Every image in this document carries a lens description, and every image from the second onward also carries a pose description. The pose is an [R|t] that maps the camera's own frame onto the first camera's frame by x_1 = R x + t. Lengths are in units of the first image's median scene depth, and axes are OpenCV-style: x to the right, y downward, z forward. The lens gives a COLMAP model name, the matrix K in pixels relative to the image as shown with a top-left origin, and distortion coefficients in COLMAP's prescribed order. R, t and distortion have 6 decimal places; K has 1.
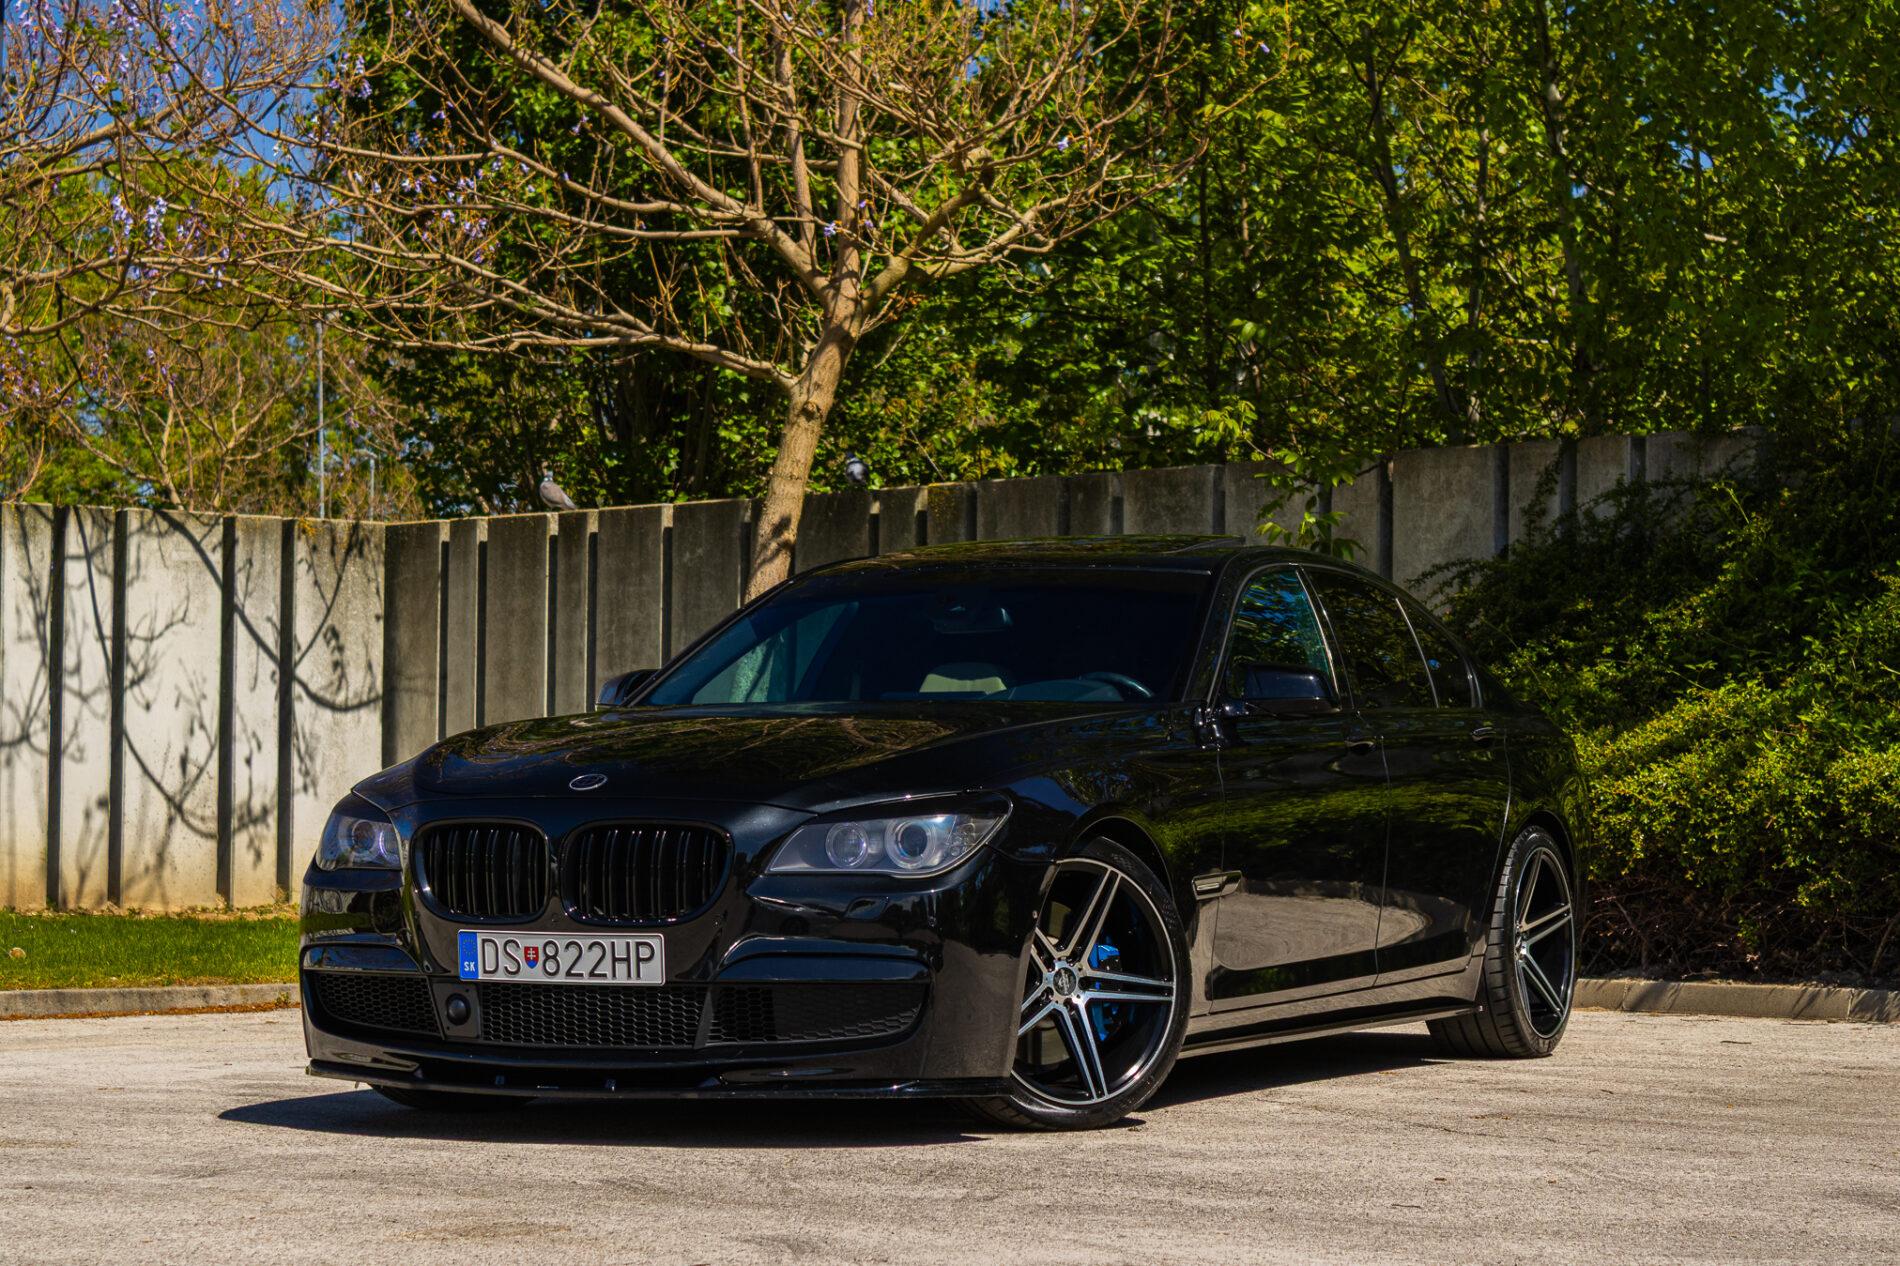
lens RADIAL K [[4929.0, 0, 950.0], [0, 4929.0, 633.0], [0, 0, 1]] dist [-0.045206, 0.083688]
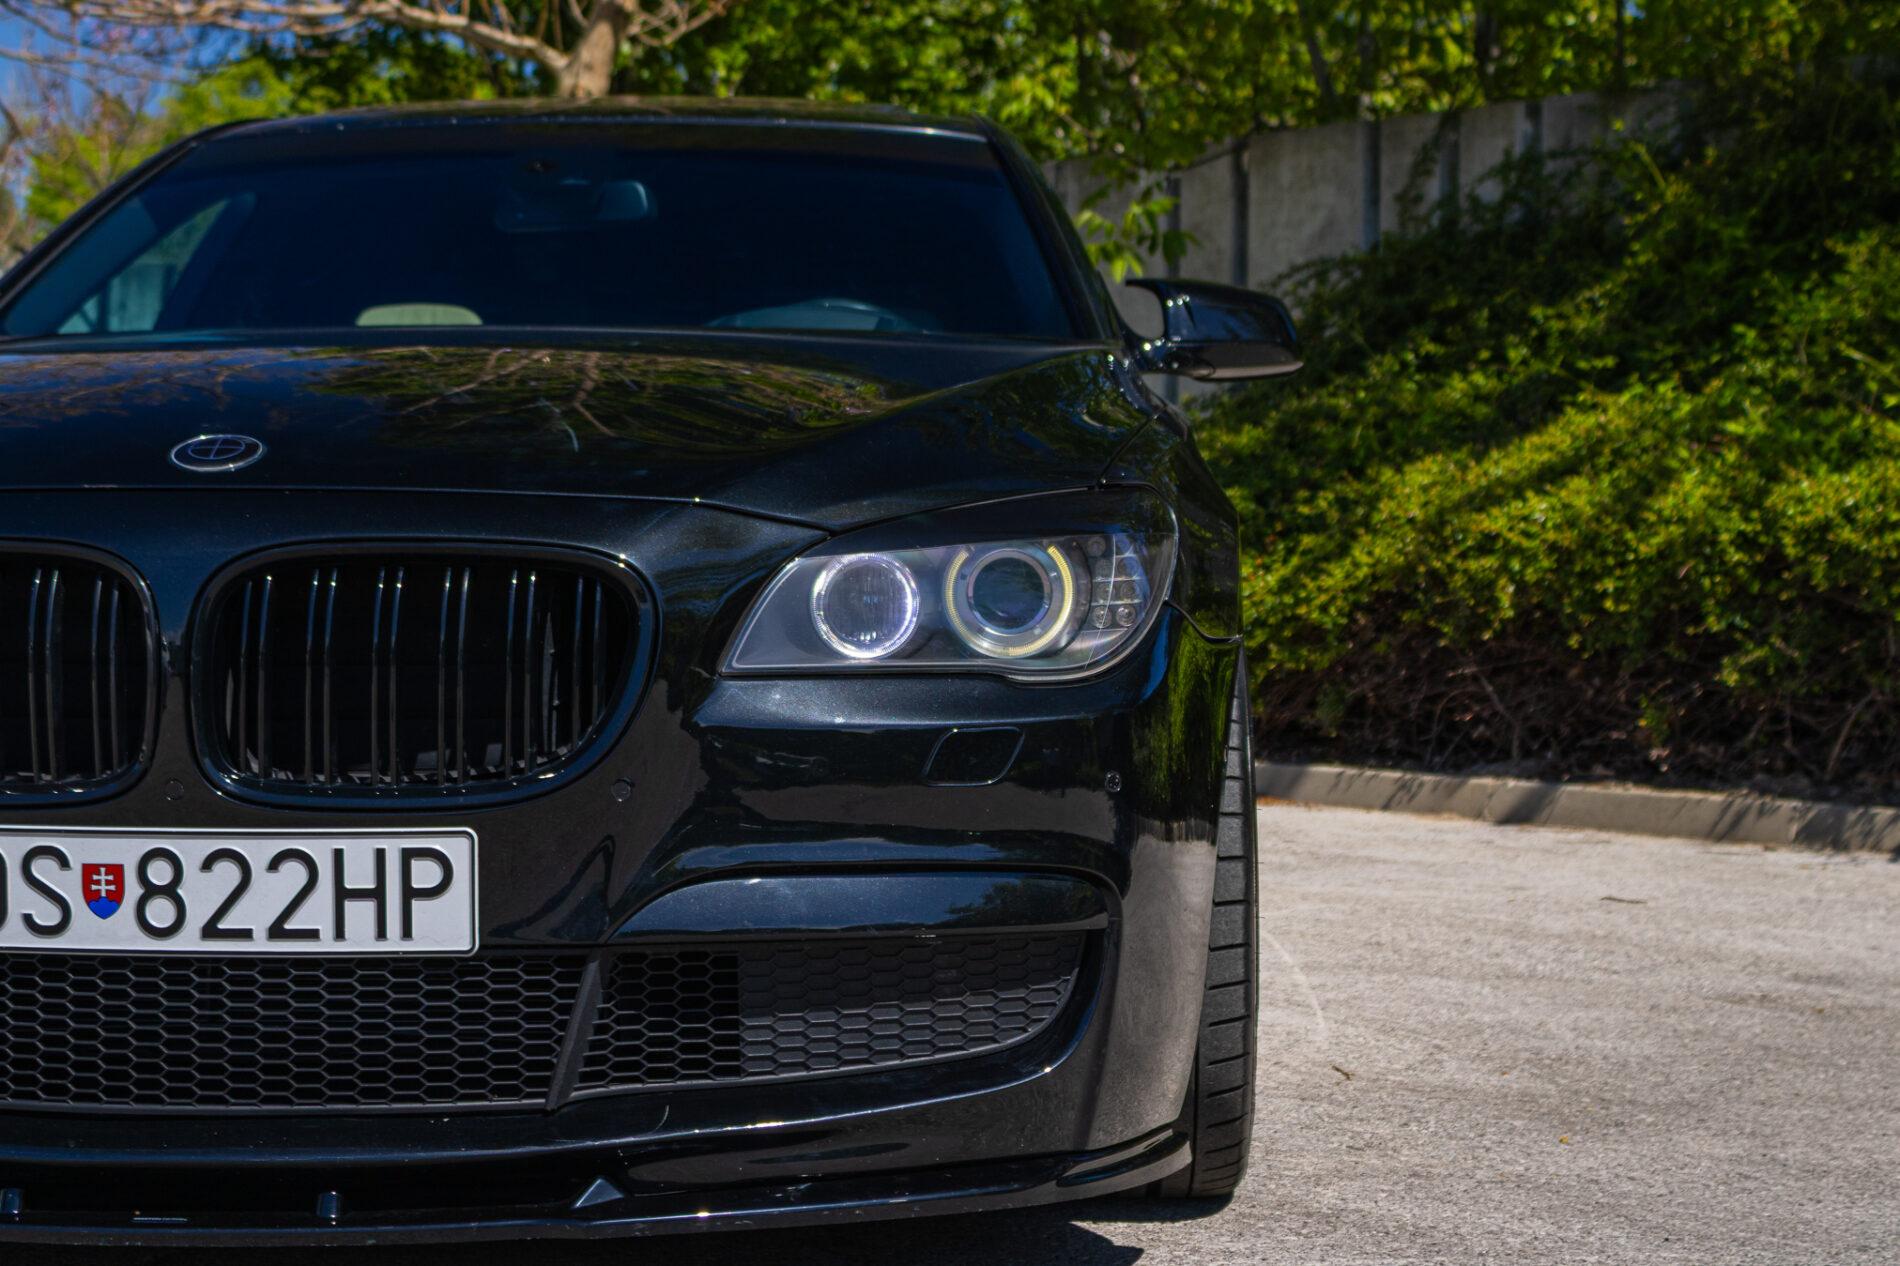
lens RADIAL K [[3501.1, 0, 864.0], [0, 3501.1, 580.6], [0, 0, 1]] dist [0.029145, -0.207620]
pose [[0.997297, 0.002814, -0.073420, 0.069951], [0.000159, 0.999181, 0.040459, 0.016009], [0.073473, -0.040362, 0.996480, 0.397091]]
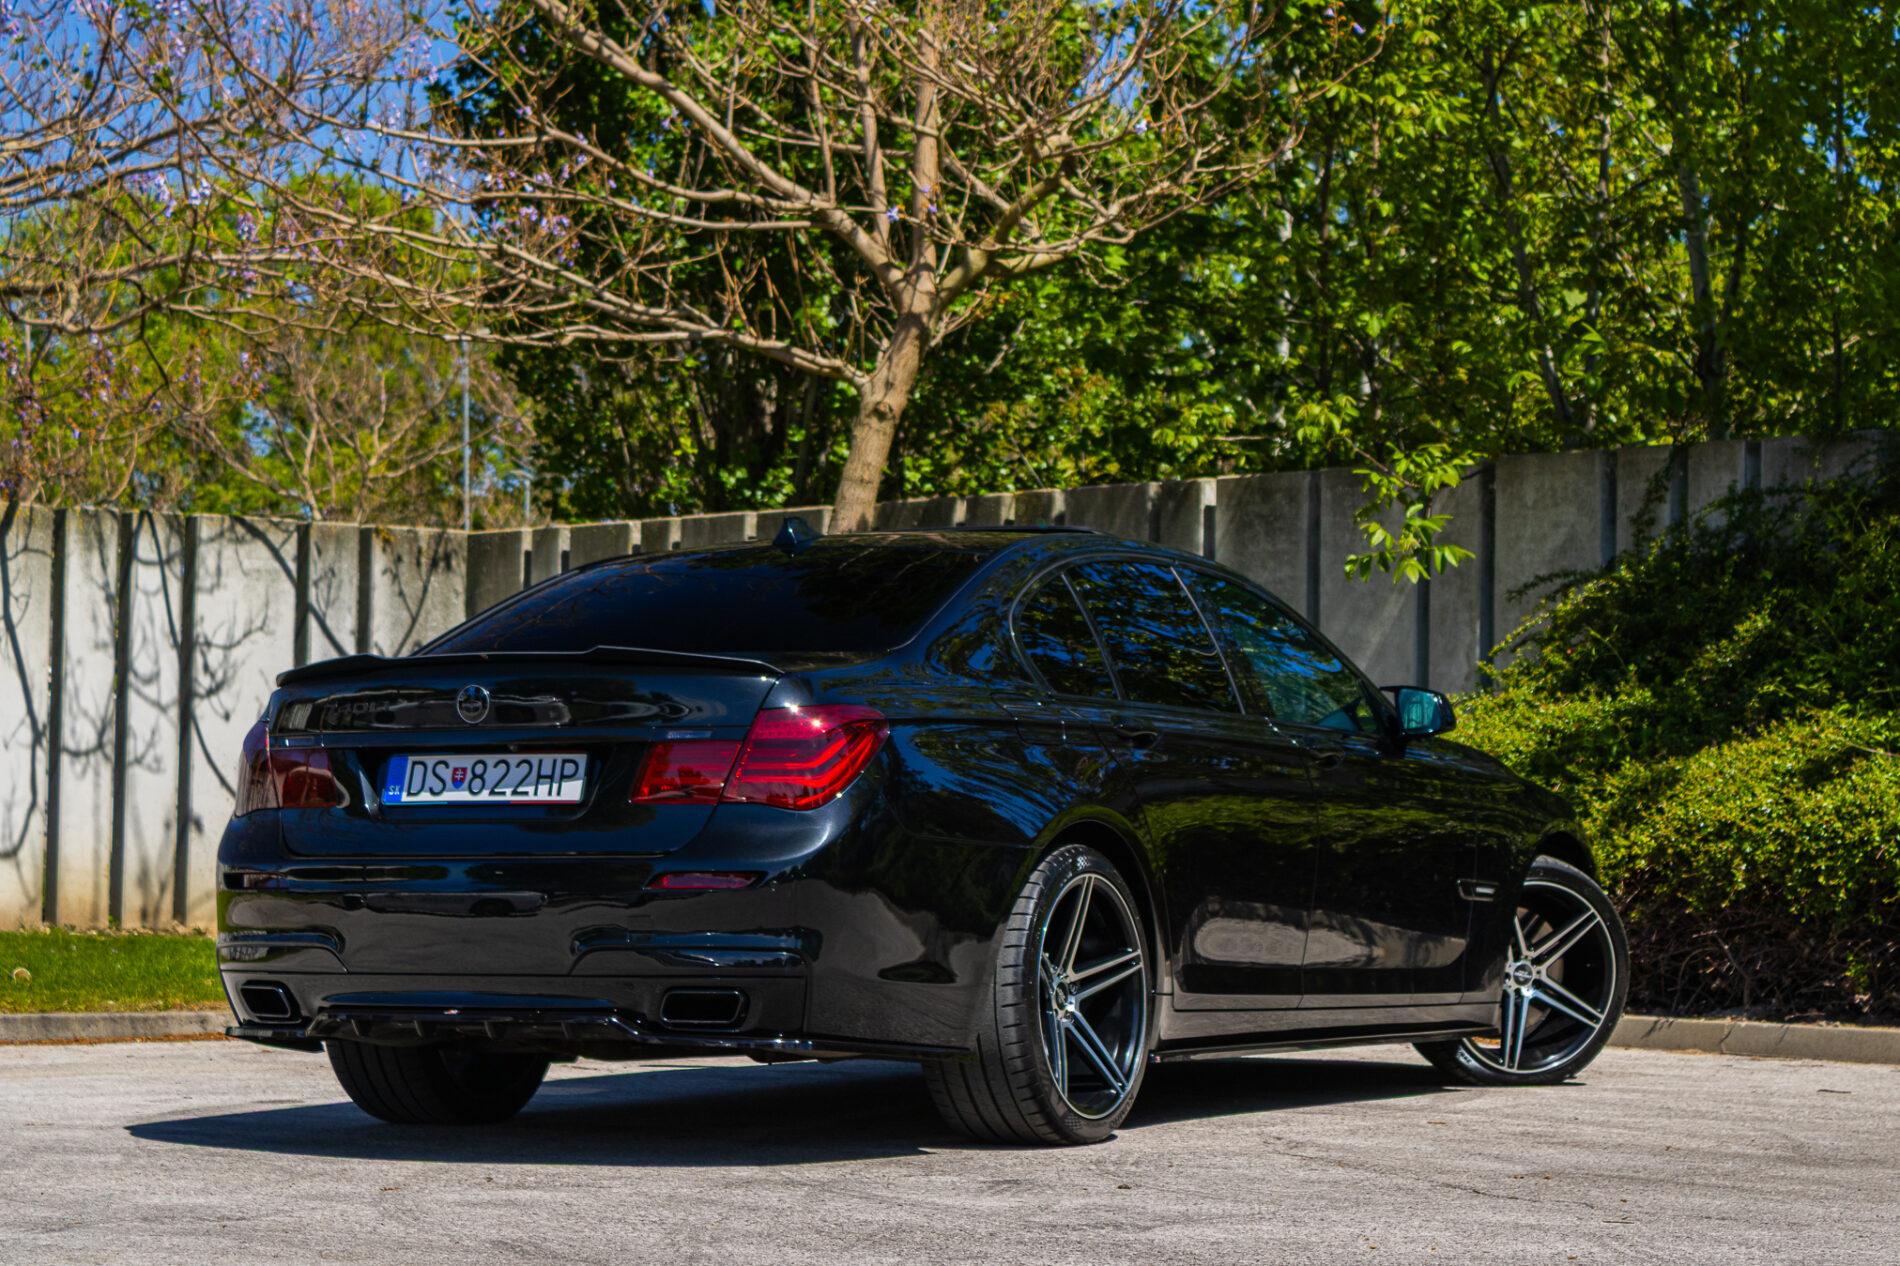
lens RADIAL K [[4844.7, 0, 950.0], [0, 4844.7, 633.0], [0, 0, 1]] dist [-0.027596, -0.061983]
pose [[0.999206, 0.007318, -0.039171, 0.022470], [-0.007559, 0.999953, -0.006000, 0.003339], [0.039125, 0.006292, 0.999215, 0.069079]]
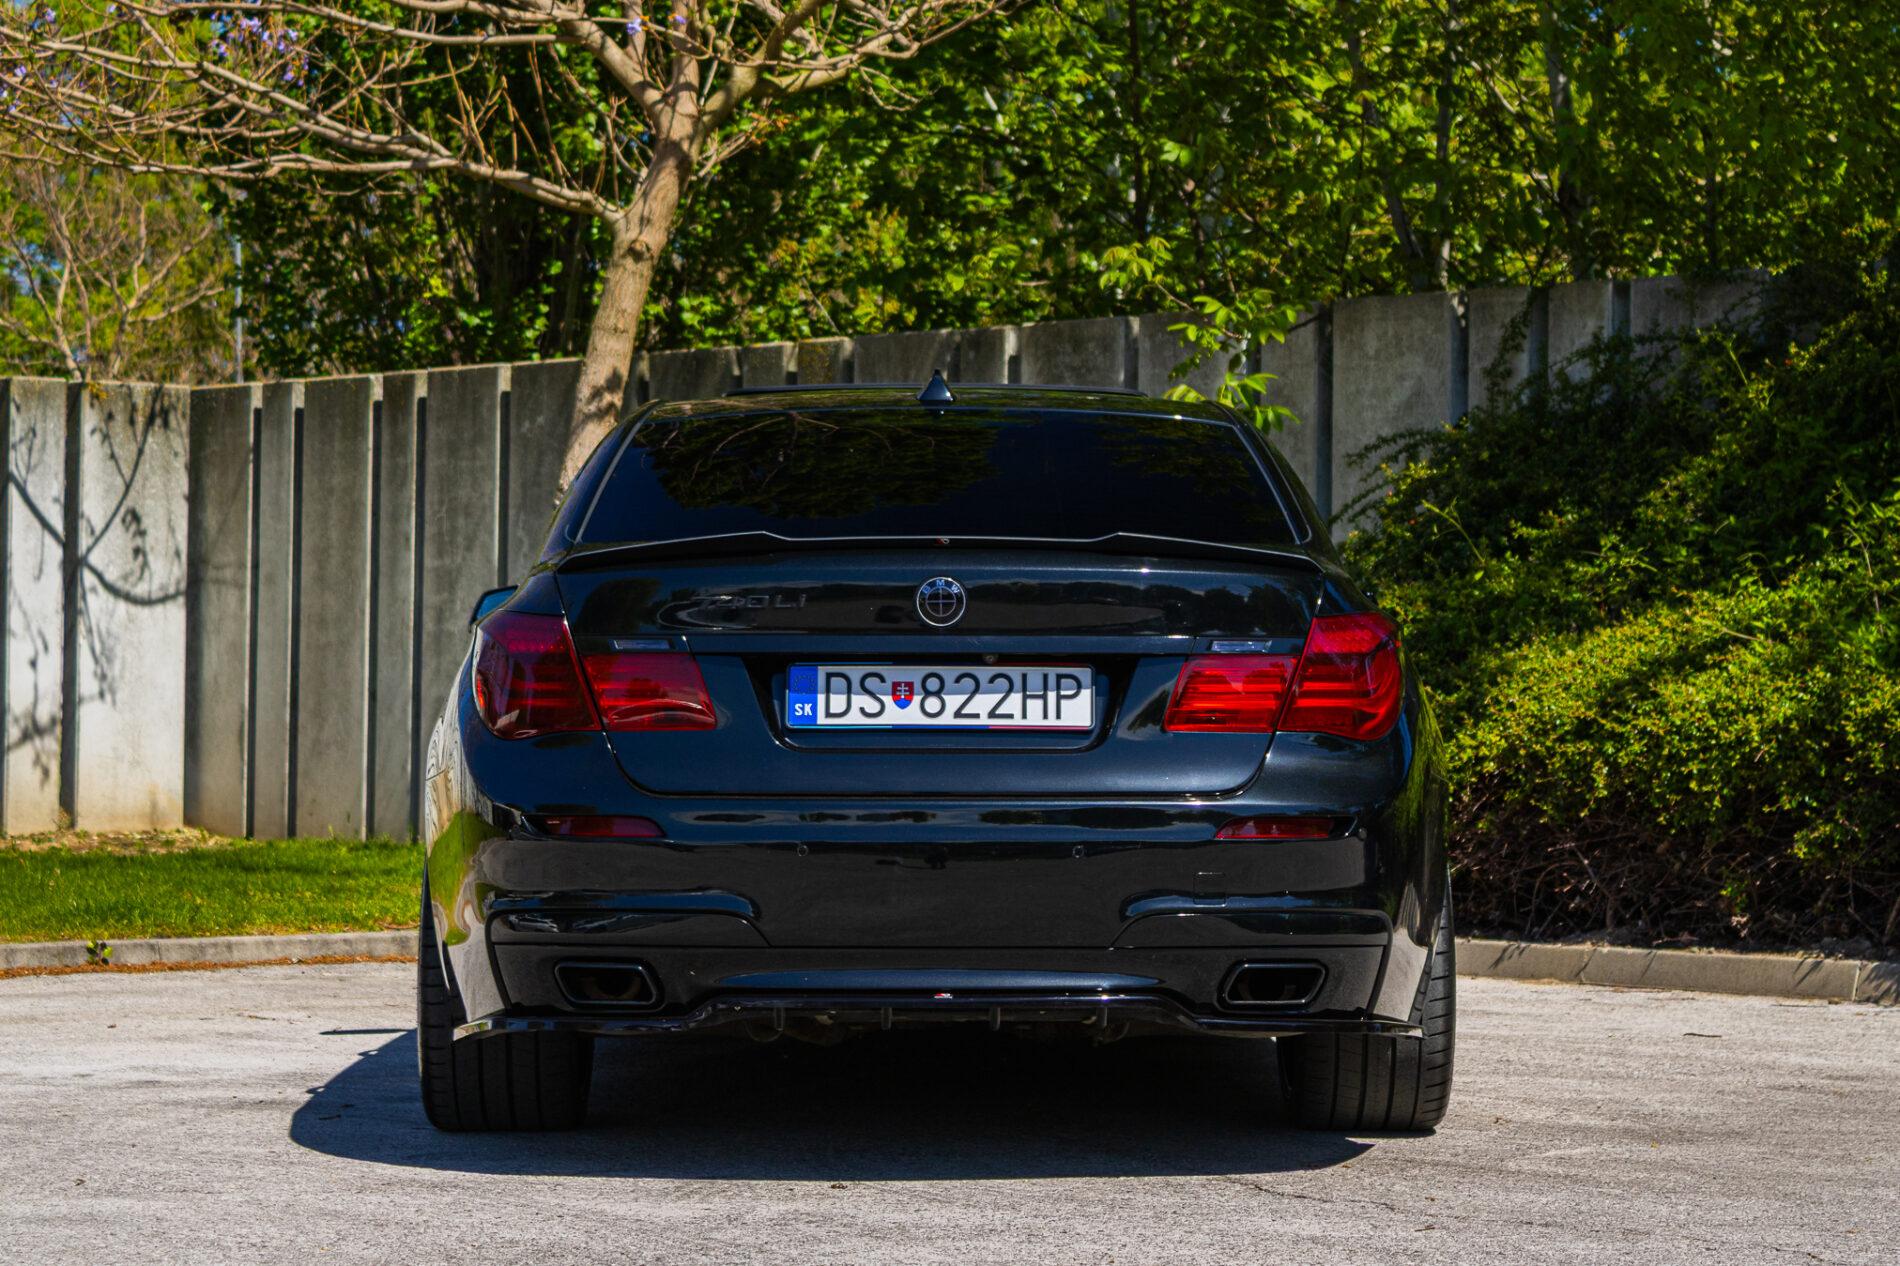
lens RADIAL K [[5197.5, 0, 988.3], [0, 5197.5, 628.9], [0, 0, 1]] dist [0.026880, -0.780583]
pose [[0.999991, 0.002169, -0.003575, 0.035662], [-0.002089, 0.999750, 0.022250, -0.000726], [0.003622, -0.022242, 0.999746, 0.121520]]
